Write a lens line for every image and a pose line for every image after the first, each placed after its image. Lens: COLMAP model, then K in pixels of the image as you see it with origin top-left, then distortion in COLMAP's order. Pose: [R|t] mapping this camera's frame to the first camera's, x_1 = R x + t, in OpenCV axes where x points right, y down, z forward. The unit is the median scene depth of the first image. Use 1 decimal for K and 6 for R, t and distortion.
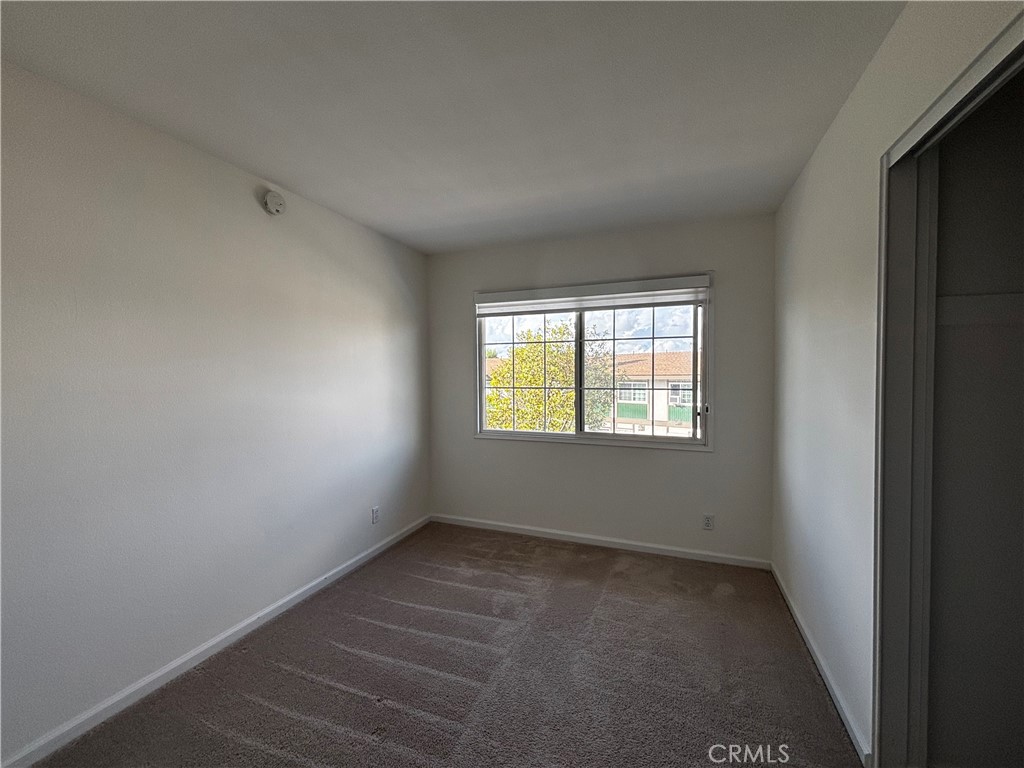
lens RADIAL K [[421.7, 0, 512.0], [0, 421.7, 384.0], [0, 0, 1]] dist [0.001247, 0.000325]
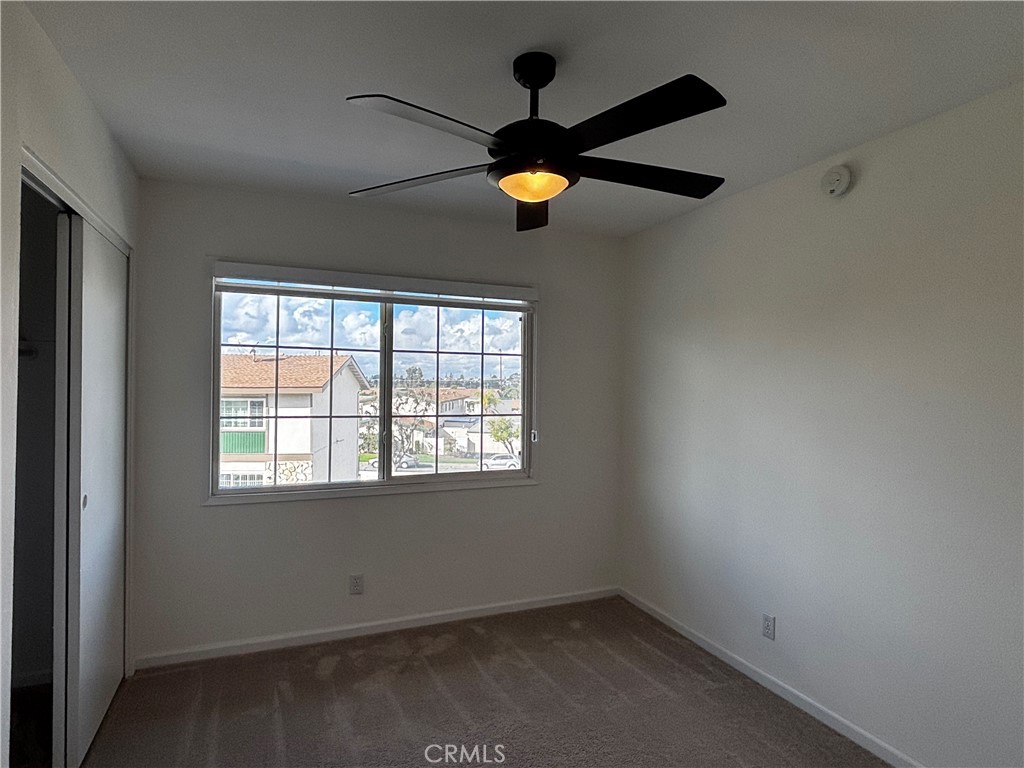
lens RADIAL K [[628.5, 0, 512.0], [0, 628.5, 384.0], [0, 0, 1]] dist [-0.102164, 0.000882]
pose [[0.679475, 0.004692, 0.733684, -0.456434], [0.010783, 0.999808, -0.016380, -0.020968], [-0.733619, 0.019041, 0.679294, 0.139889]]
